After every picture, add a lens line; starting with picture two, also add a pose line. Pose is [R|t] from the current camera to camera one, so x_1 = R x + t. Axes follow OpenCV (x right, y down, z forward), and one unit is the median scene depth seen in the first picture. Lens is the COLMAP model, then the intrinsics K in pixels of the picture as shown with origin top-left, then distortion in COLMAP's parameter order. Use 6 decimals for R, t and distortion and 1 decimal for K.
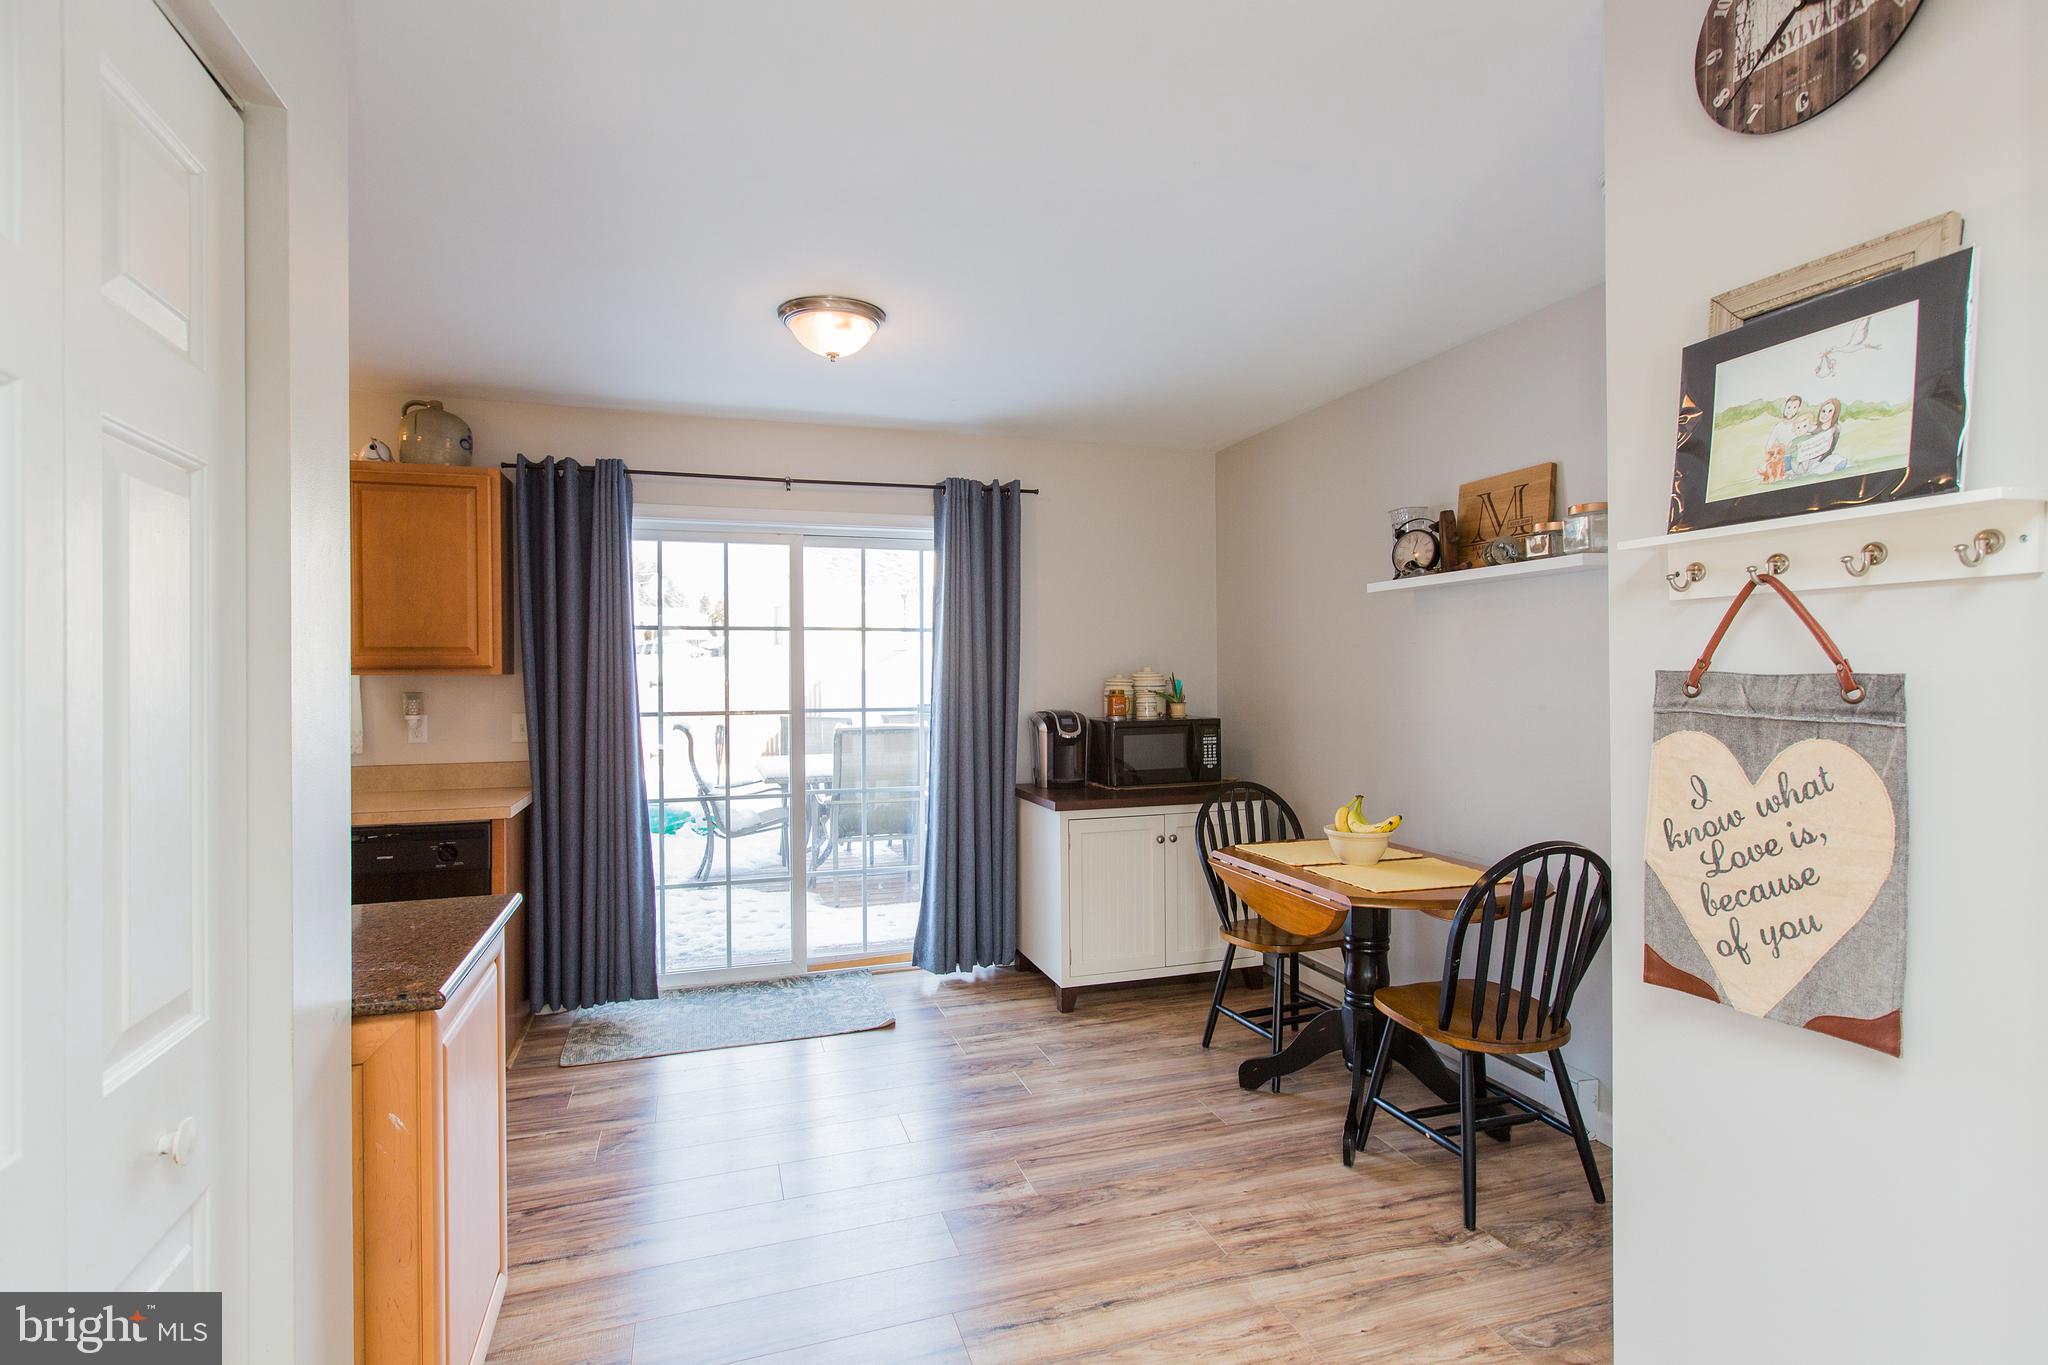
lens RADIAL K [[983.3, 0, 1039.2], [0, 983.3, 669.6], [0, 0, 1]] dist [0.001745, -0.002050]
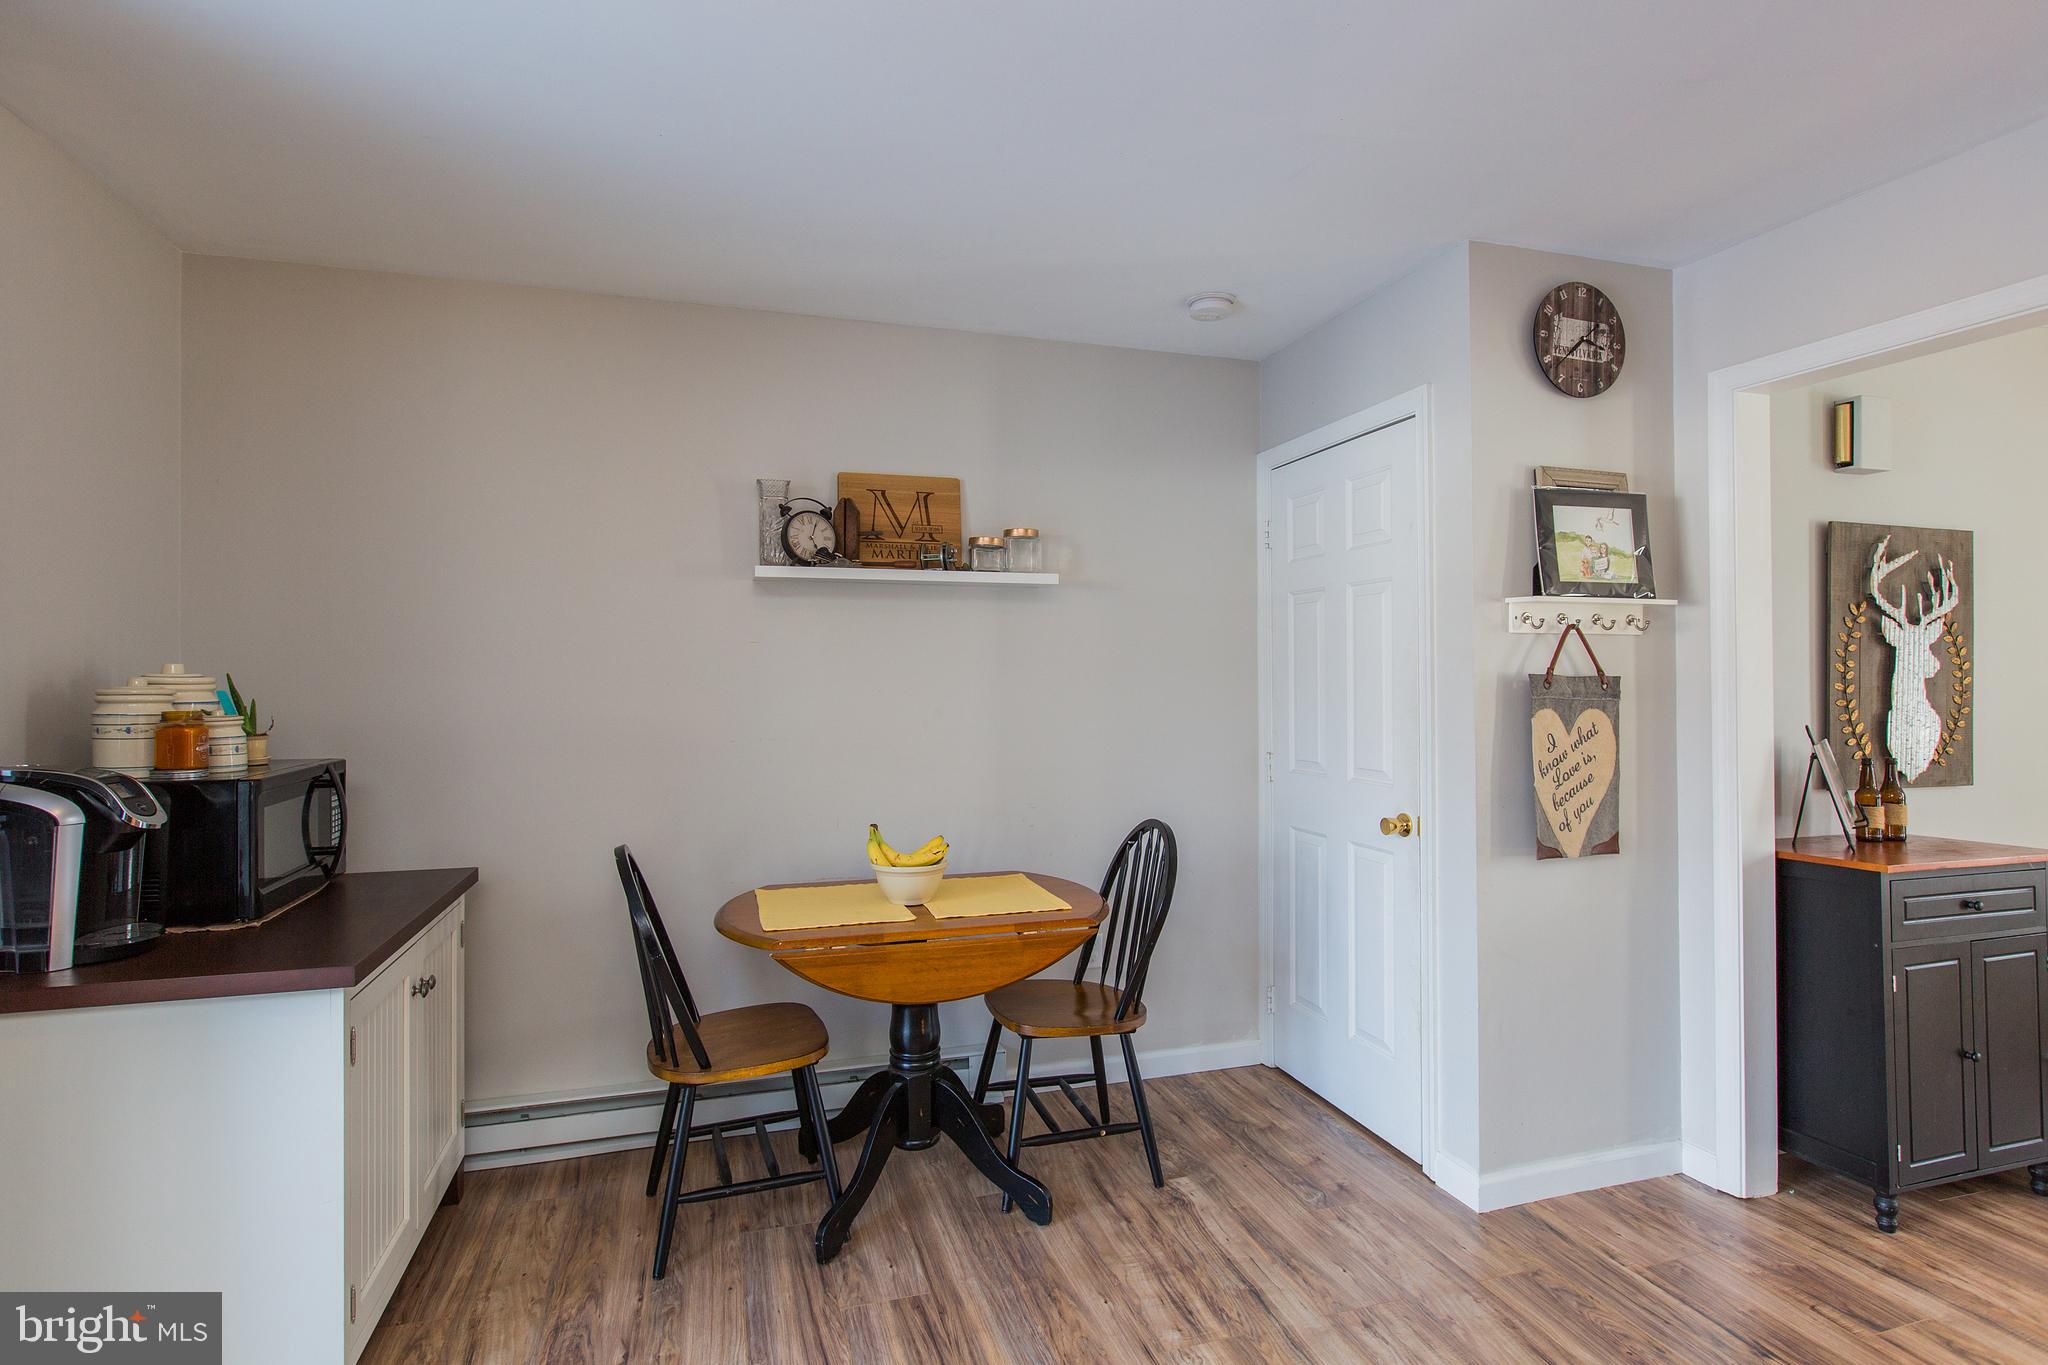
lens RADIAL K [[1013.9, 0, 1022.6], [0, 1013.9, 667.3], [0, 0, 1]] dist [-0.002065, 0.000648]
pose [[0.029295, 0.013581, 0.999479, -1.200752], [-0.000325, 0.999908, -0.013578, 0.013179], [-0.999571, 0.000073, 0.029297, 1.922974]]
